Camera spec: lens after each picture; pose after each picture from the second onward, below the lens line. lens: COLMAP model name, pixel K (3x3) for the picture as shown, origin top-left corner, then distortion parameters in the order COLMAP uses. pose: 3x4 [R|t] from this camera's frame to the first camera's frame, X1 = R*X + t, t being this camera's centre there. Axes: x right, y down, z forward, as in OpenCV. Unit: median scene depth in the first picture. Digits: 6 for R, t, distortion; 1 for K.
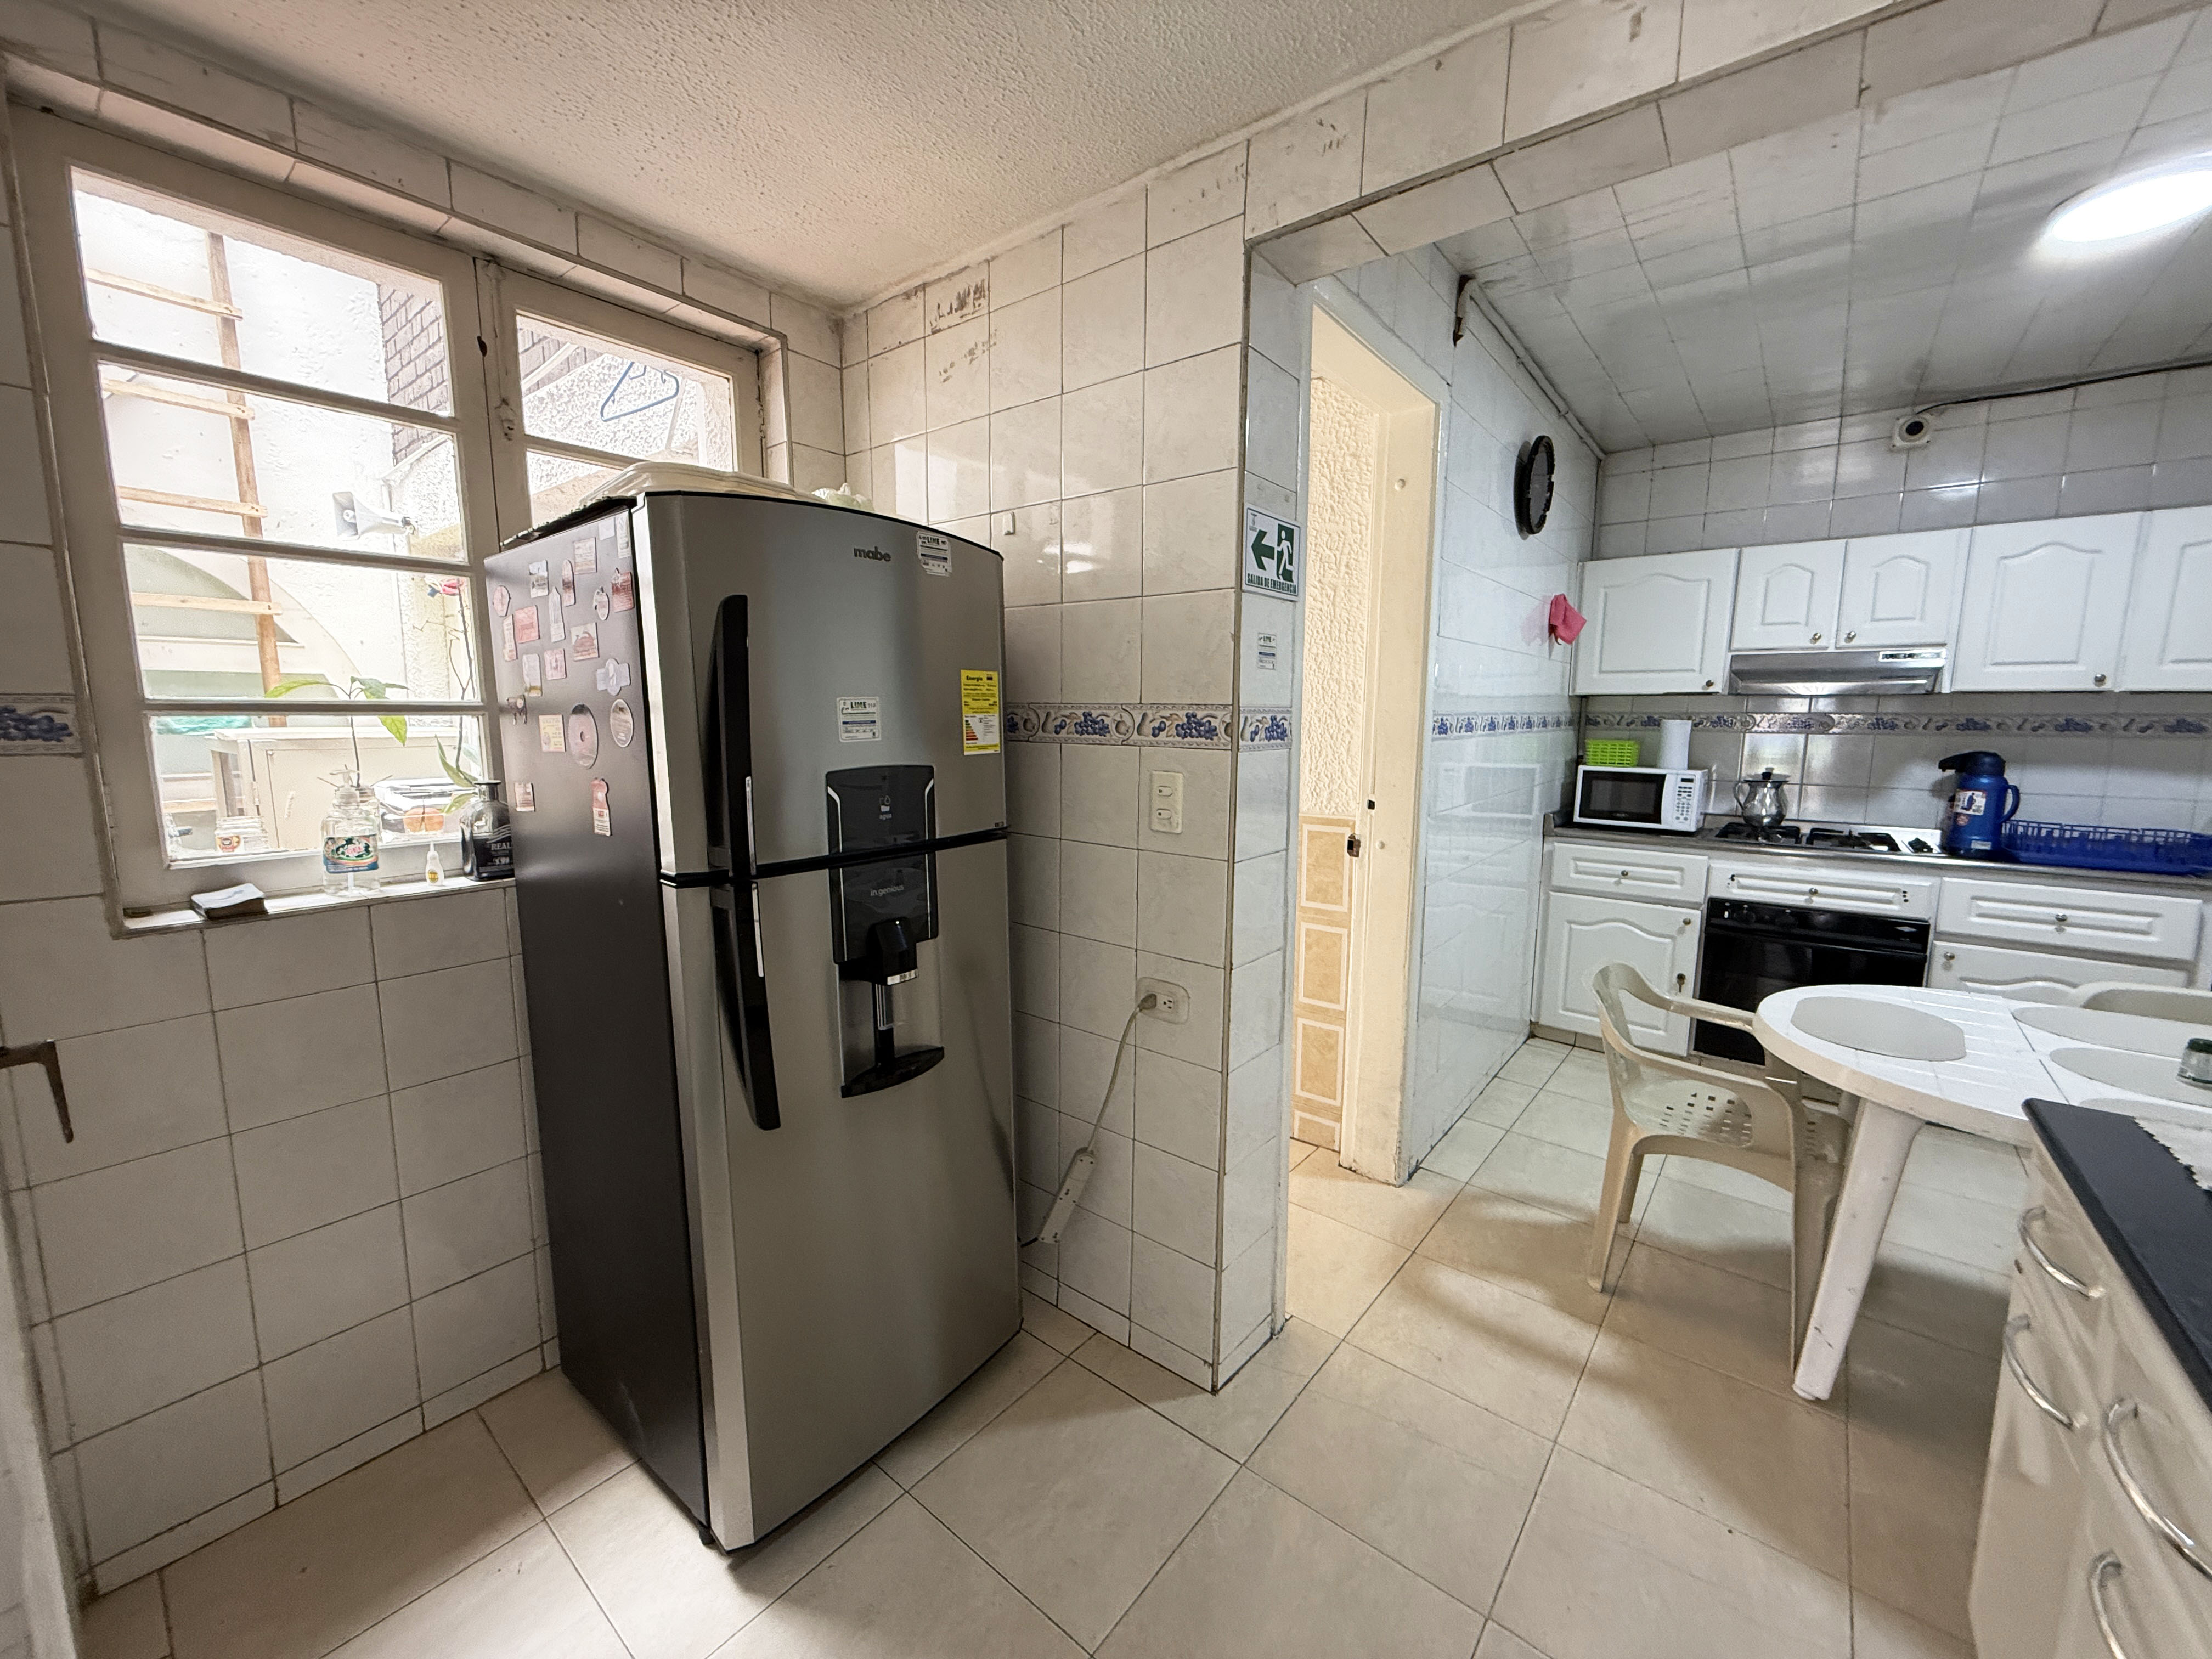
lens RADIAL K [[880.9, 0, 1101.7], [0, 880.9, 830.0], [0, 0, 1]] dist [-0.000786, -0.000125]
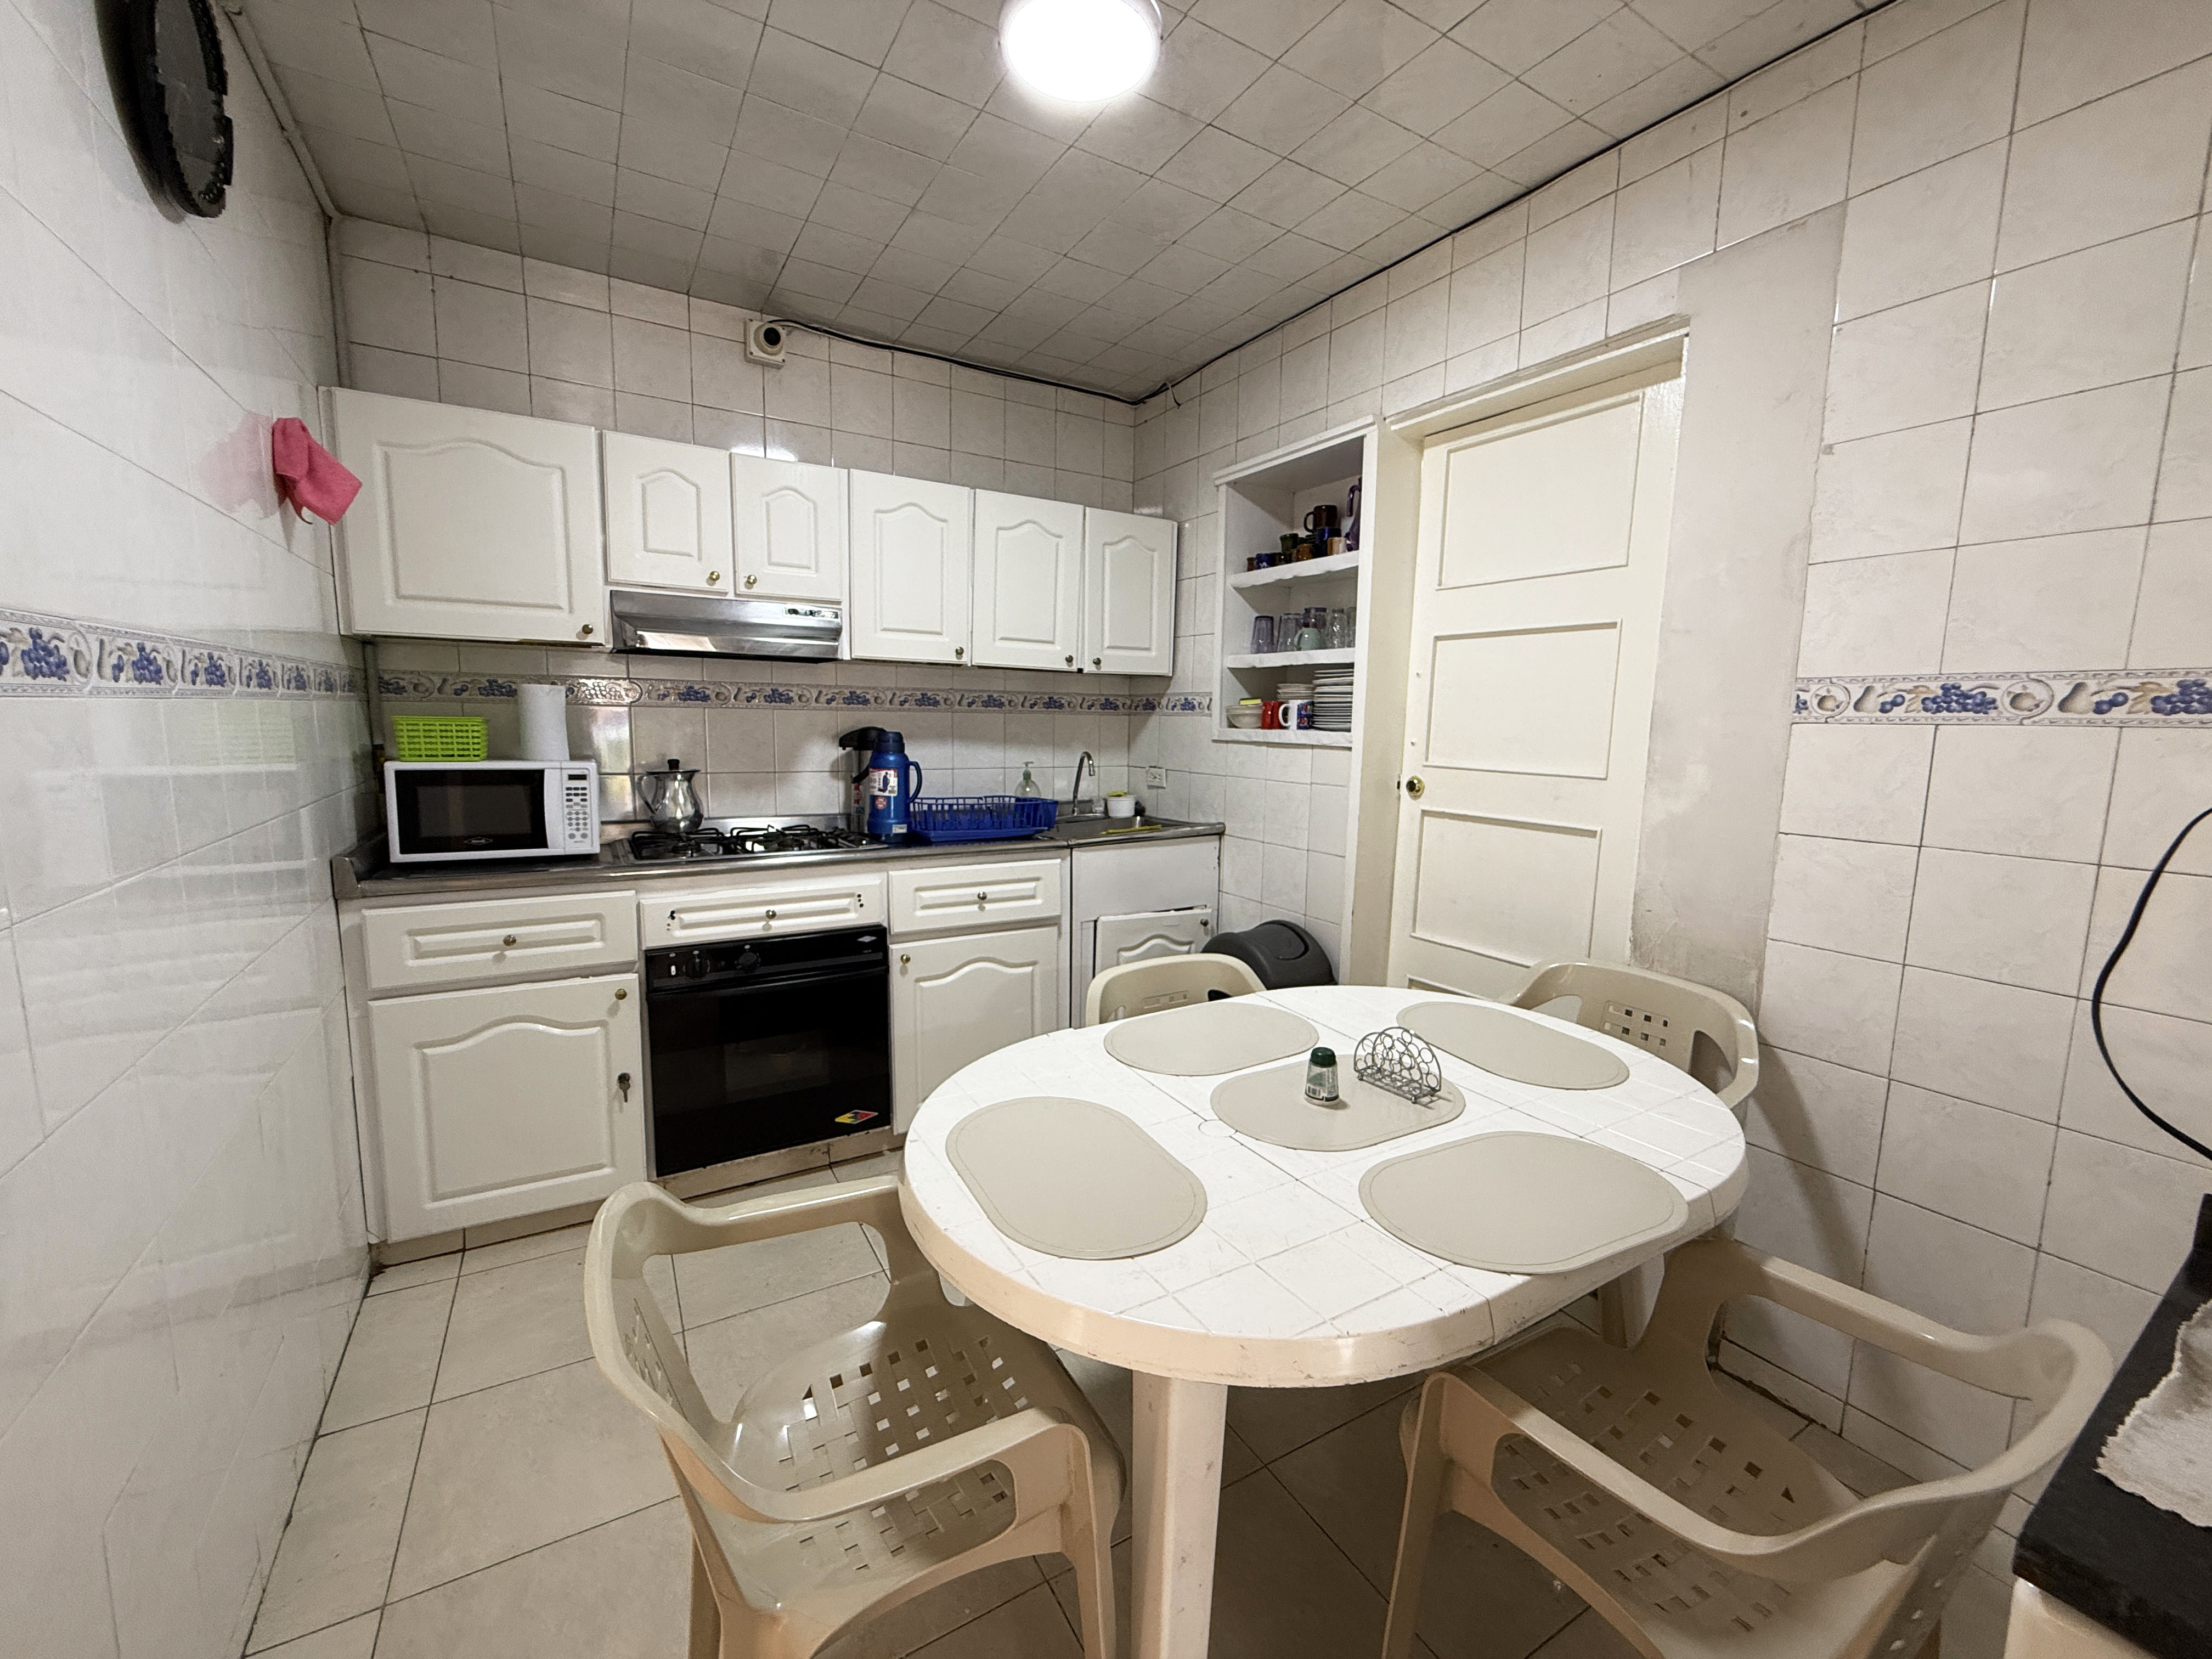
lens RADIAL K [[880.9, 0, 1101.7], [0, 880.9, 830.0], [0, 0, 1]] dist [-0.000786, -0.000125]
pose [[0.347725, -0.118377, 0.930094, 0.195532], [0.107208, 0.990511, 0.085986, -0.033132], [-0.931447, 0.069814, 0.357116, 0.422562]]
